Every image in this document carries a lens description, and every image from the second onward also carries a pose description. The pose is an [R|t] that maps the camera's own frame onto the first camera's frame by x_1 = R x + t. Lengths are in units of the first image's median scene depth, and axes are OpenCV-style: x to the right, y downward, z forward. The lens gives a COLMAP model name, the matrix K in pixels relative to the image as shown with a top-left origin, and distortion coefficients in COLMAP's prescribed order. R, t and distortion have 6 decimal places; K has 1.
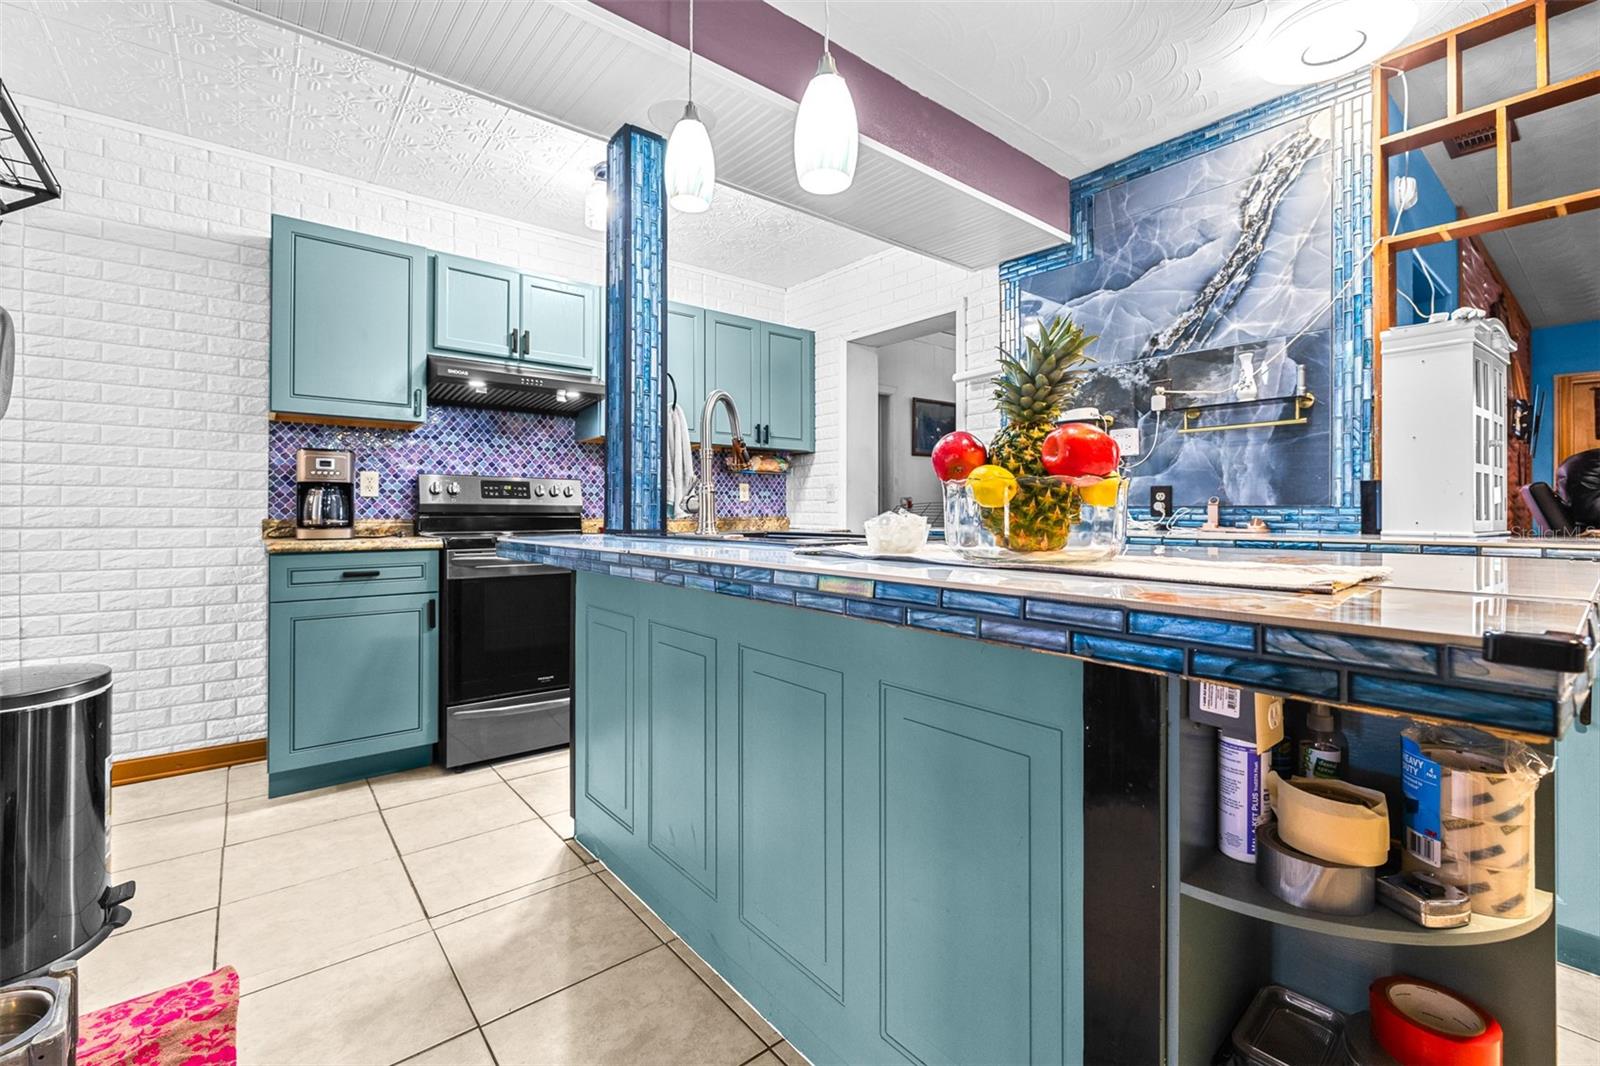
lens RADIAL K [[686.3, 0, 793.4], [0, 686.3, 506.6], [0, 0, 1]] dist [-0.009762, 0.002077]
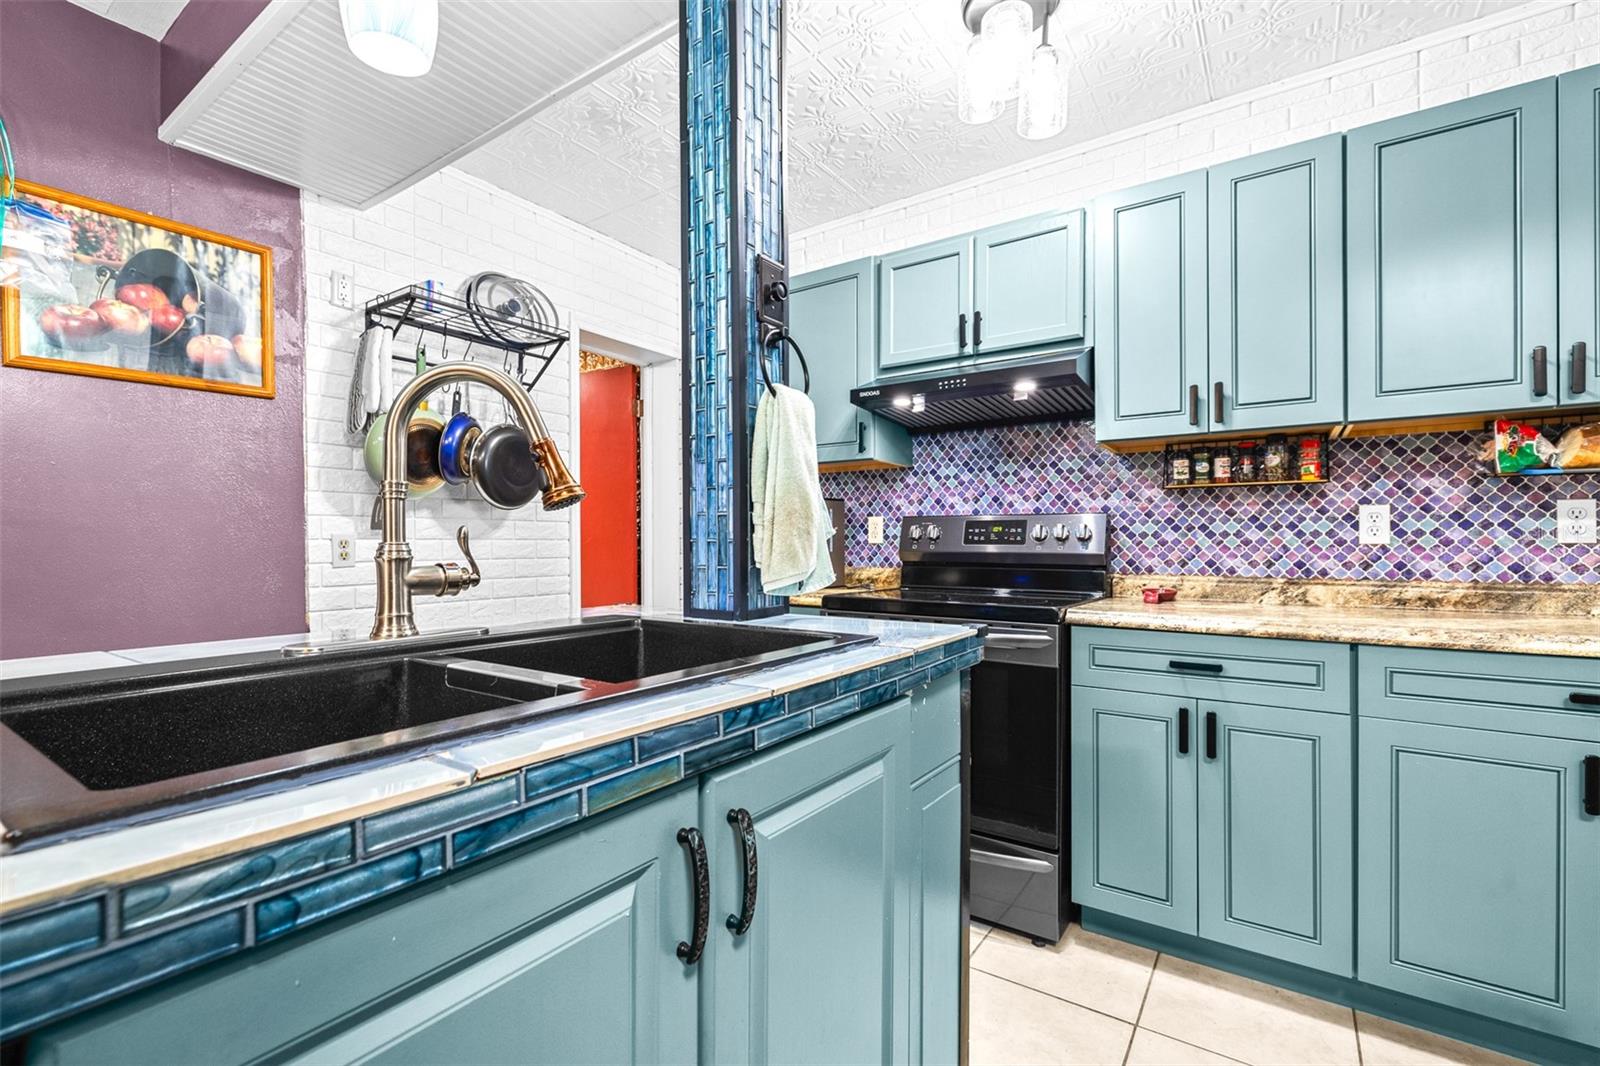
lens RADIAL K [[686.3, 0, 792.6], [0, 686.3, 548.7], [0, 0, 1]] dist [-0.009762, 0.002077]
pose [[0.268498, 0.007955, -0.963248, 0.342851], [0.007852, 0.999915, 0.010446, -0.022883], [0.963248, -0.010368, 0.268412, 0.825368]]
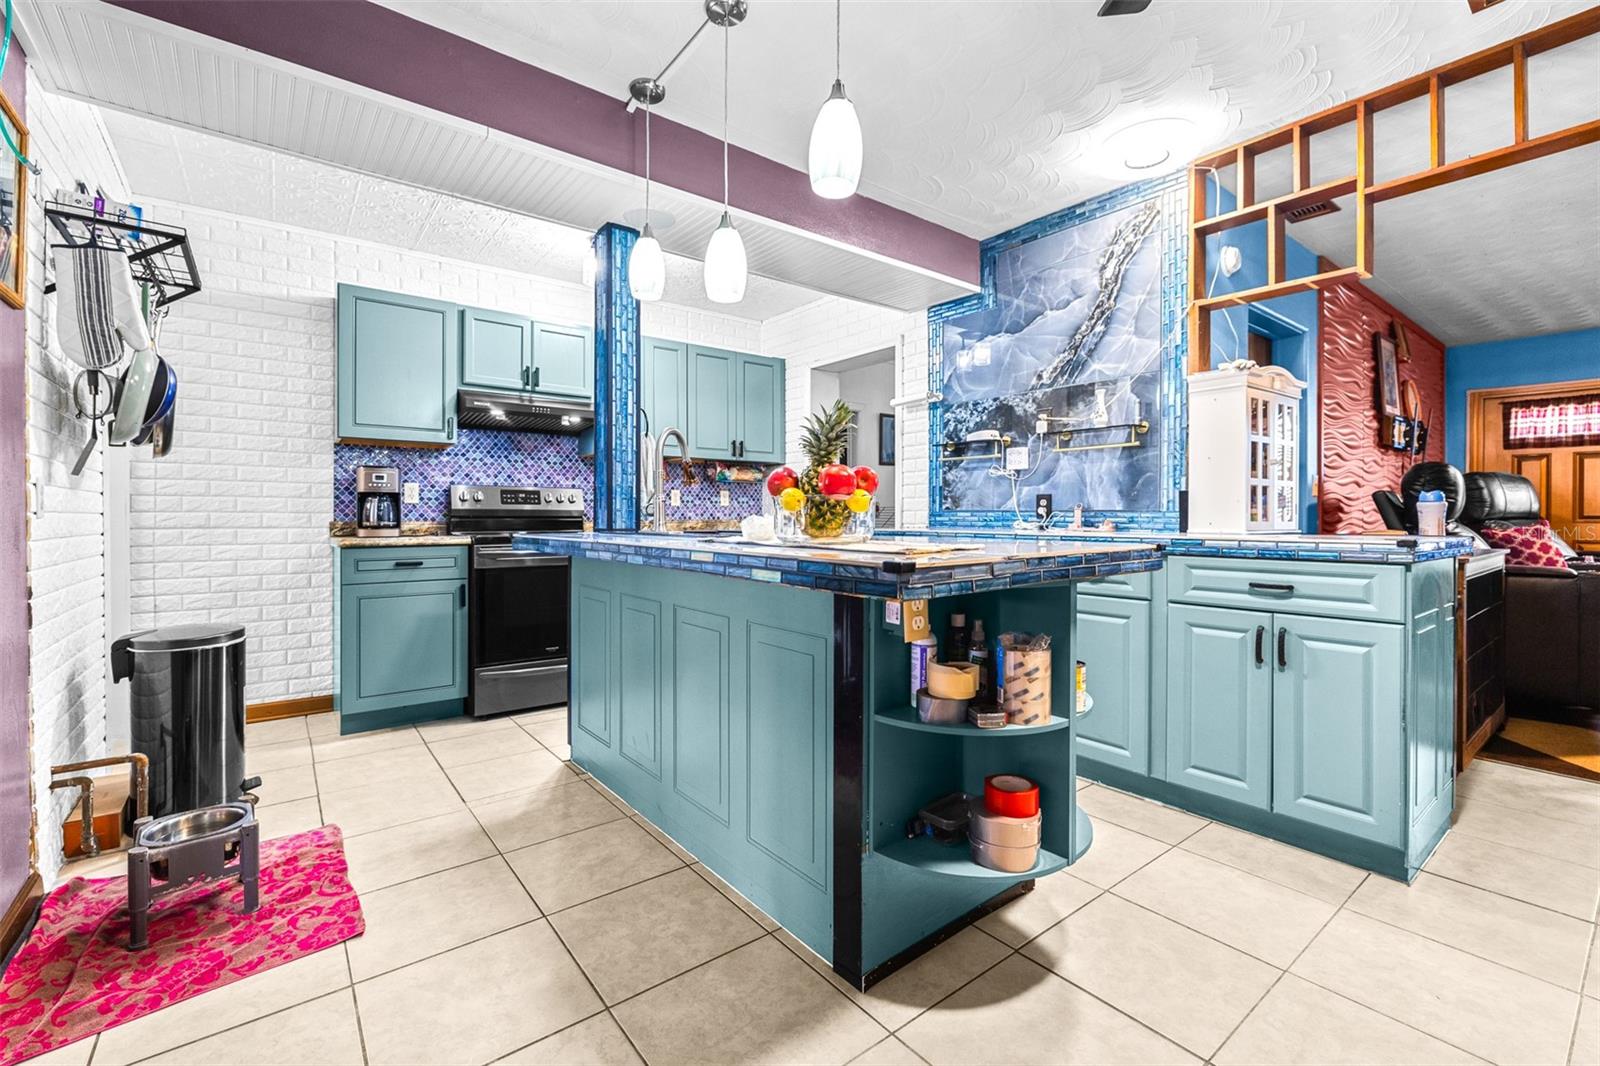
lens RADIAL K [[686.3, 0, 789.4], [0, 686.3, 513.8], [0, 0, 1]] dist [-0.009762, 0.002077]
pose [[0.999615, -0.000825, -0.027737, 0.127264], [0.000965, 0.999987, 0.005040, -0.001684], [0.027733, -0.005065, 0.999603, -0.283412]]
